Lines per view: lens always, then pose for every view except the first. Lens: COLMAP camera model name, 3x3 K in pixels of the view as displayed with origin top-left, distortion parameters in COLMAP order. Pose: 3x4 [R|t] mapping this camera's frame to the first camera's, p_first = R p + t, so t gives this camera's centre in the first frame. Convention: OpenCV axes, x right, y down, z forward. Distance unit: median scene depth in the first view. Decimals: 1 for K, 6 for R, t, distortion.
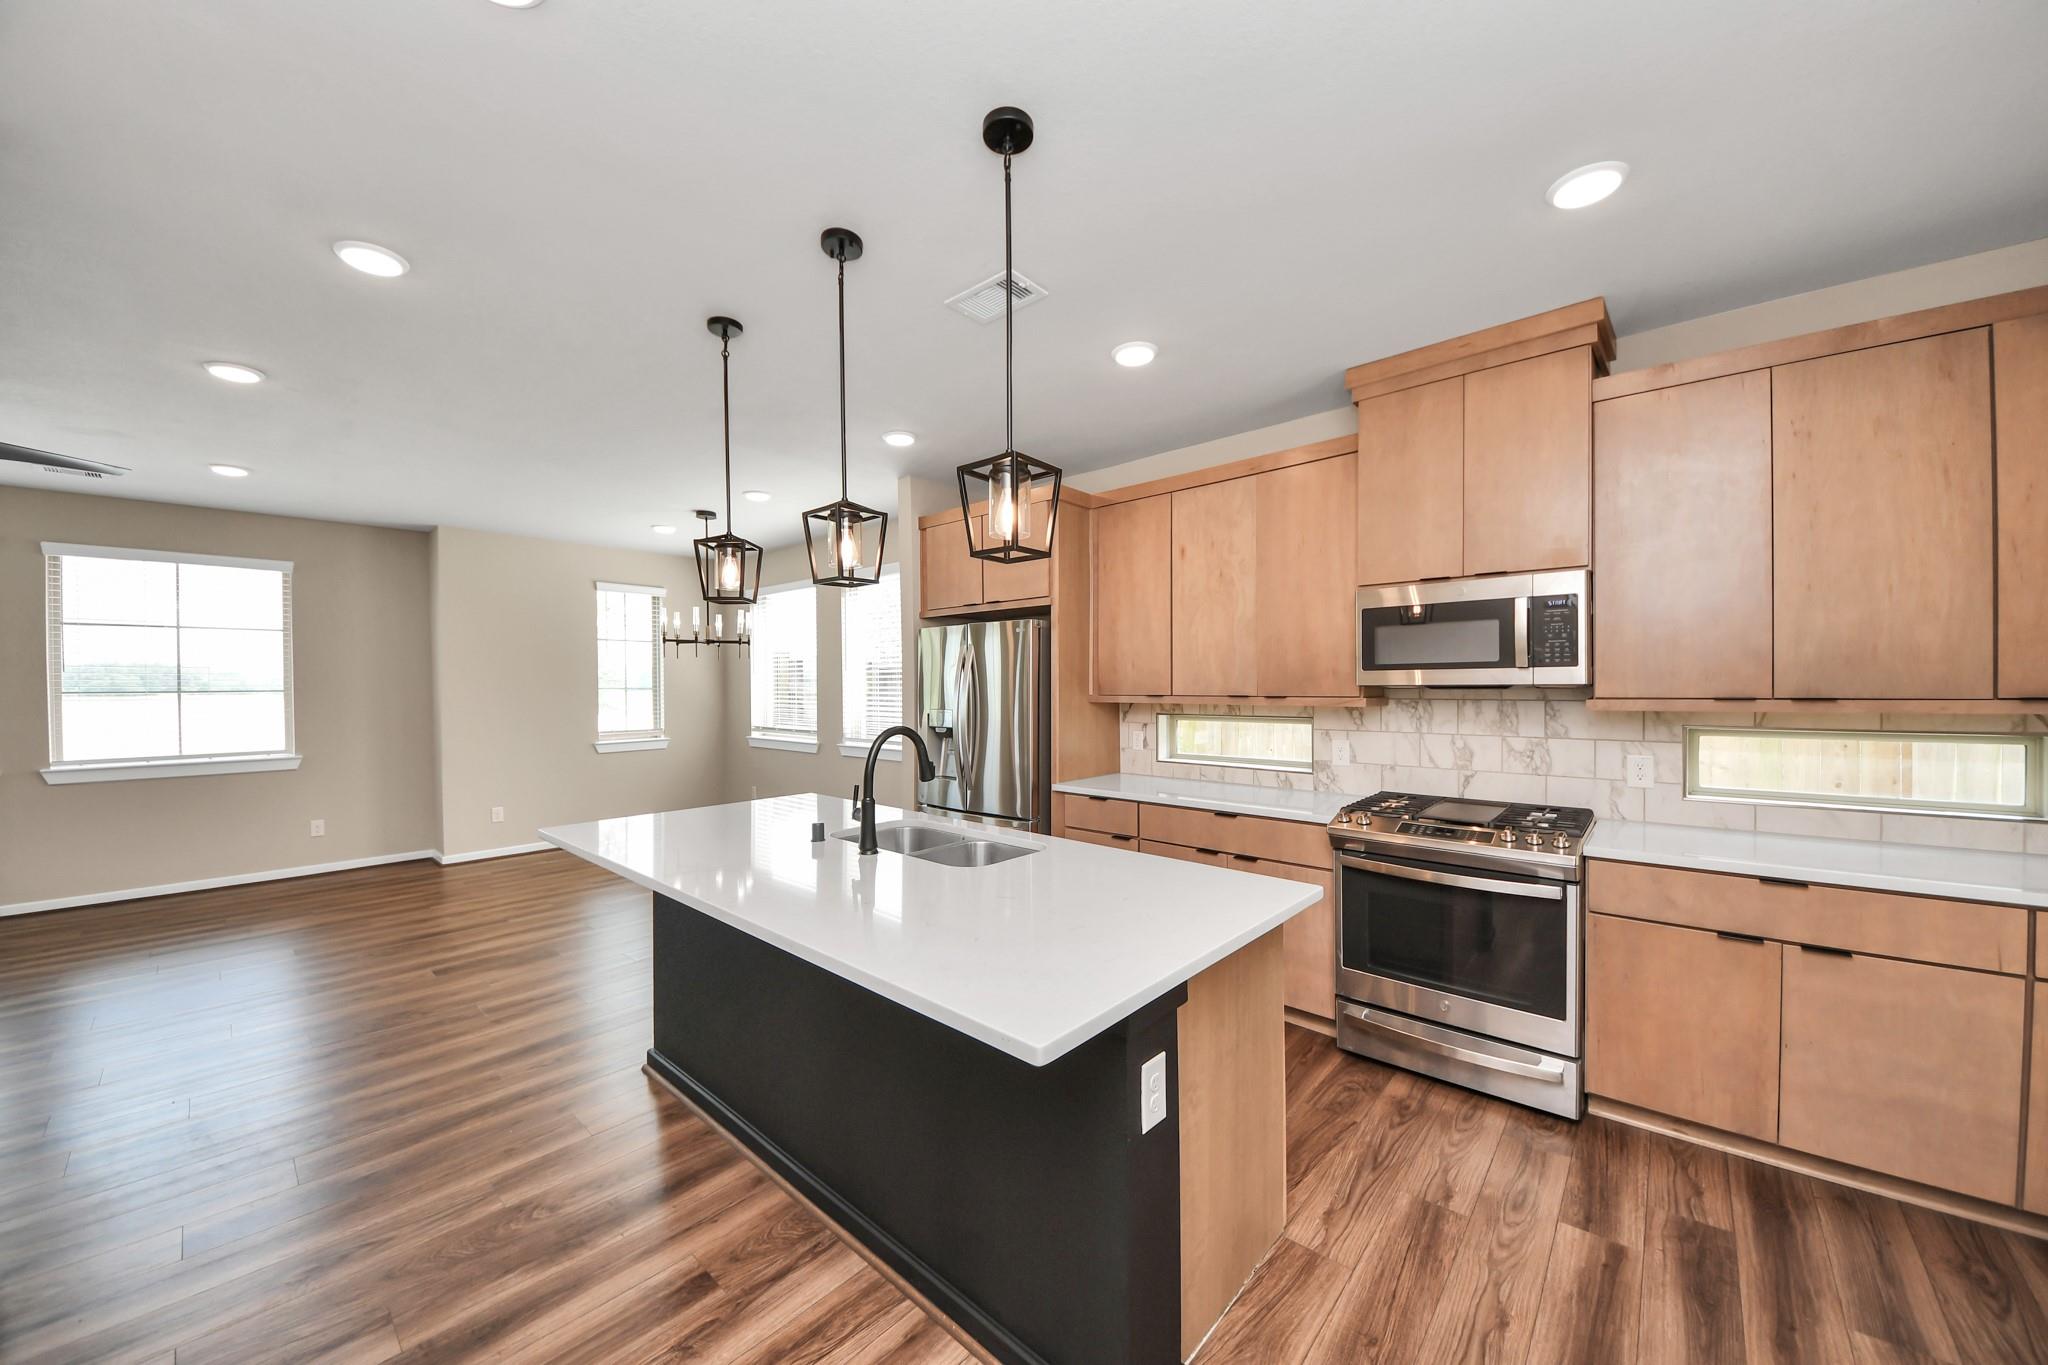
lens RADIAL K [[742.9, 0, 1024.0], [0, 742.9, 682.5], [0, 0, 1]] dist [0.000903, -0.007547]
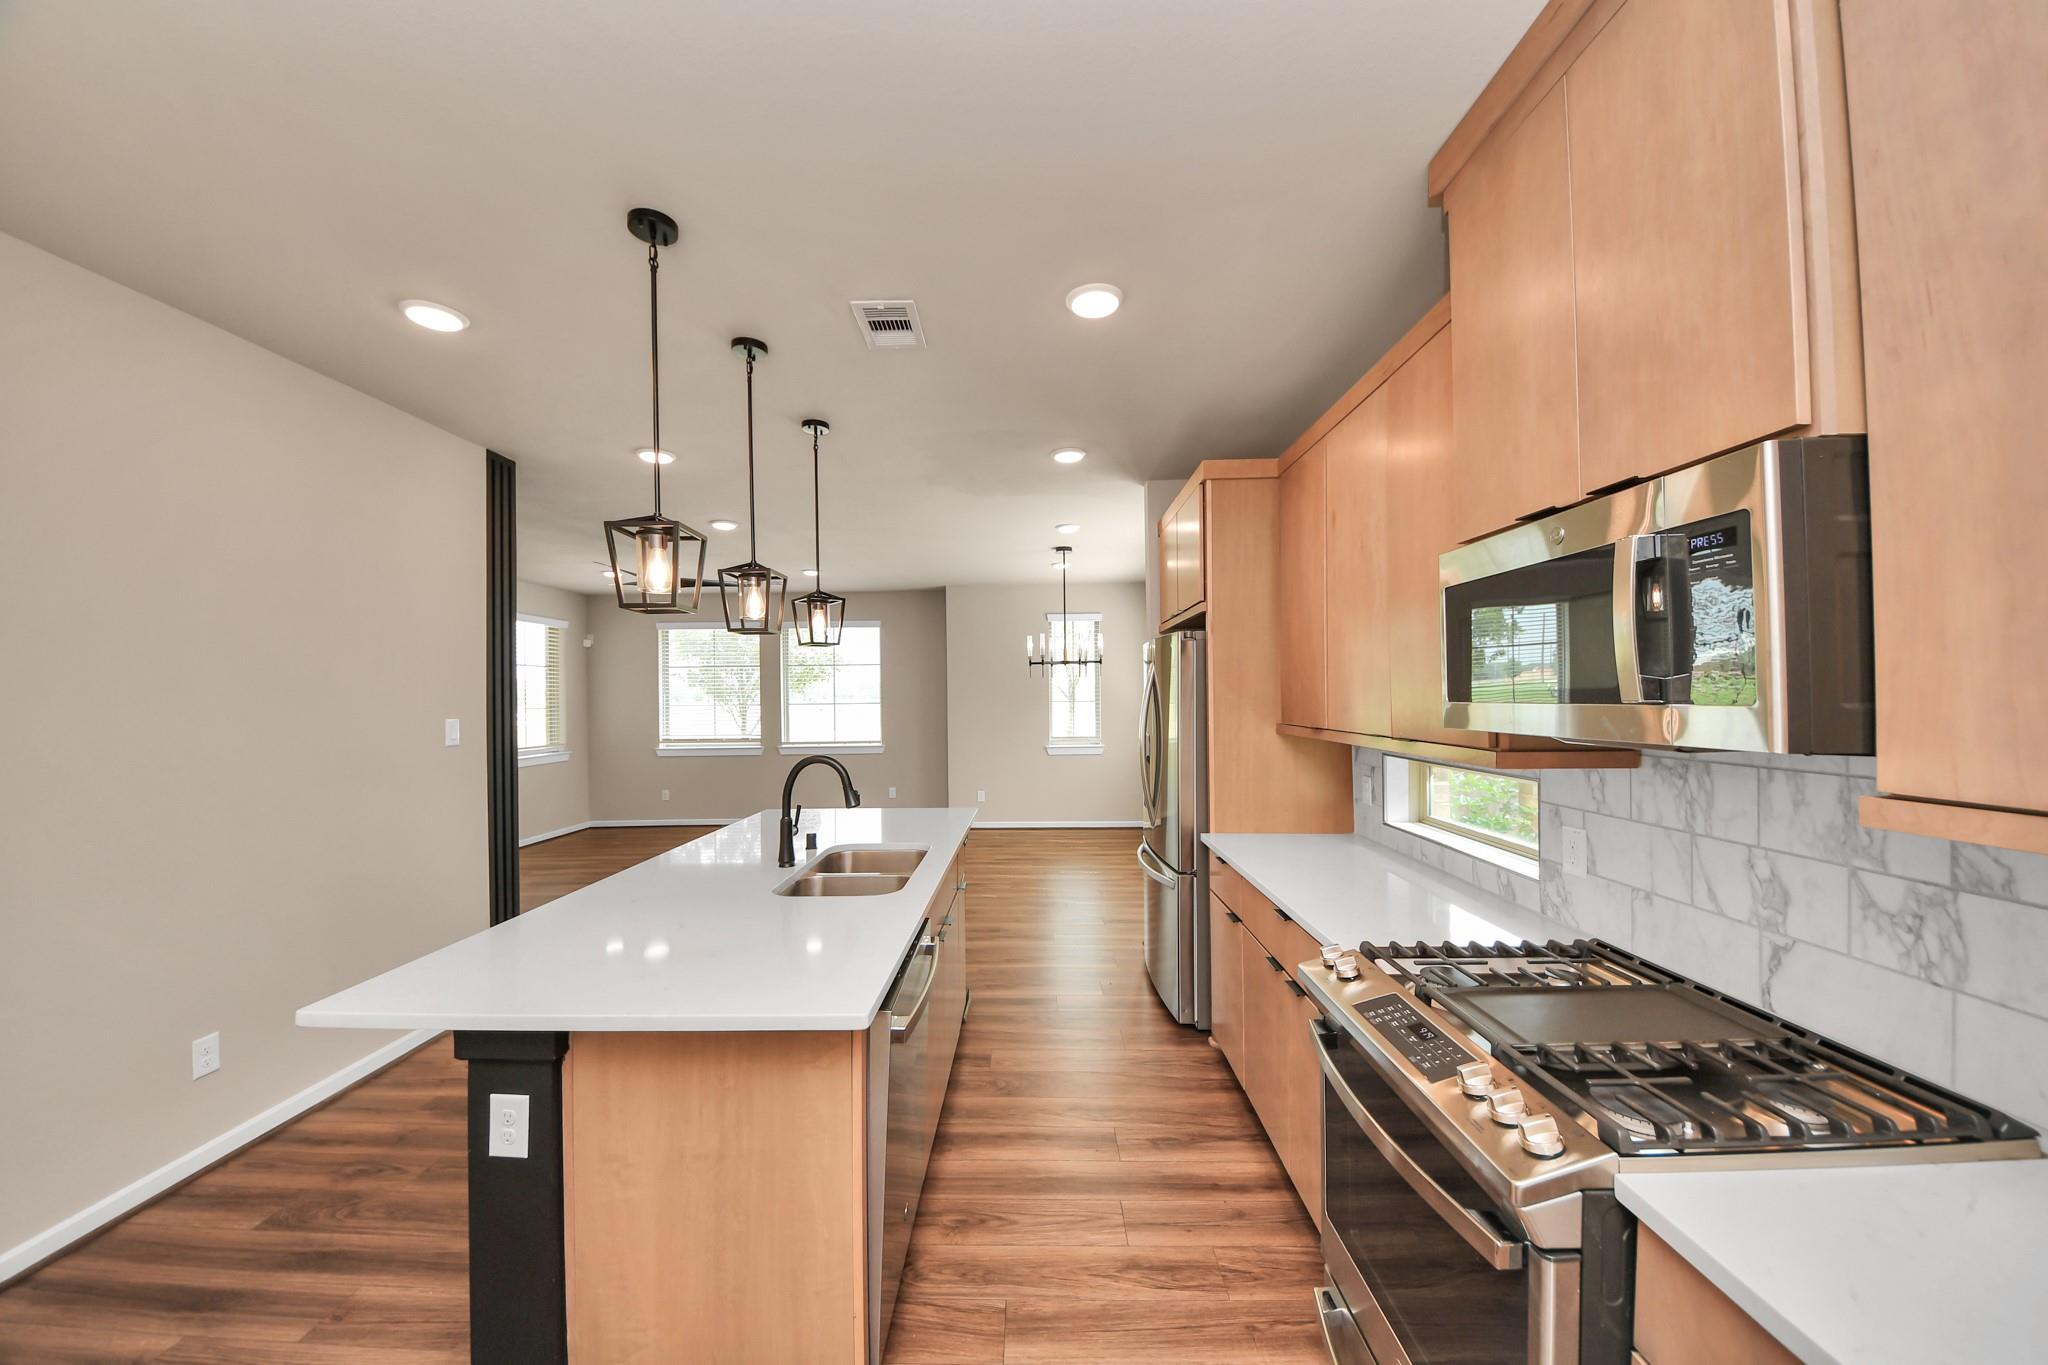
lens RADIAL K [[742.9, 0, 1024.0], [0, 742.9, 682.5], [0, 0, 1]] dist [0.000903, -0.007547]
pose [[0.653884, -0.005026, -0.756578, 0.620001], [-0.008632, 0.999863, -0.014103, -0.016792], [0.756545, 0.015752, 0.653751, 0.379143]]
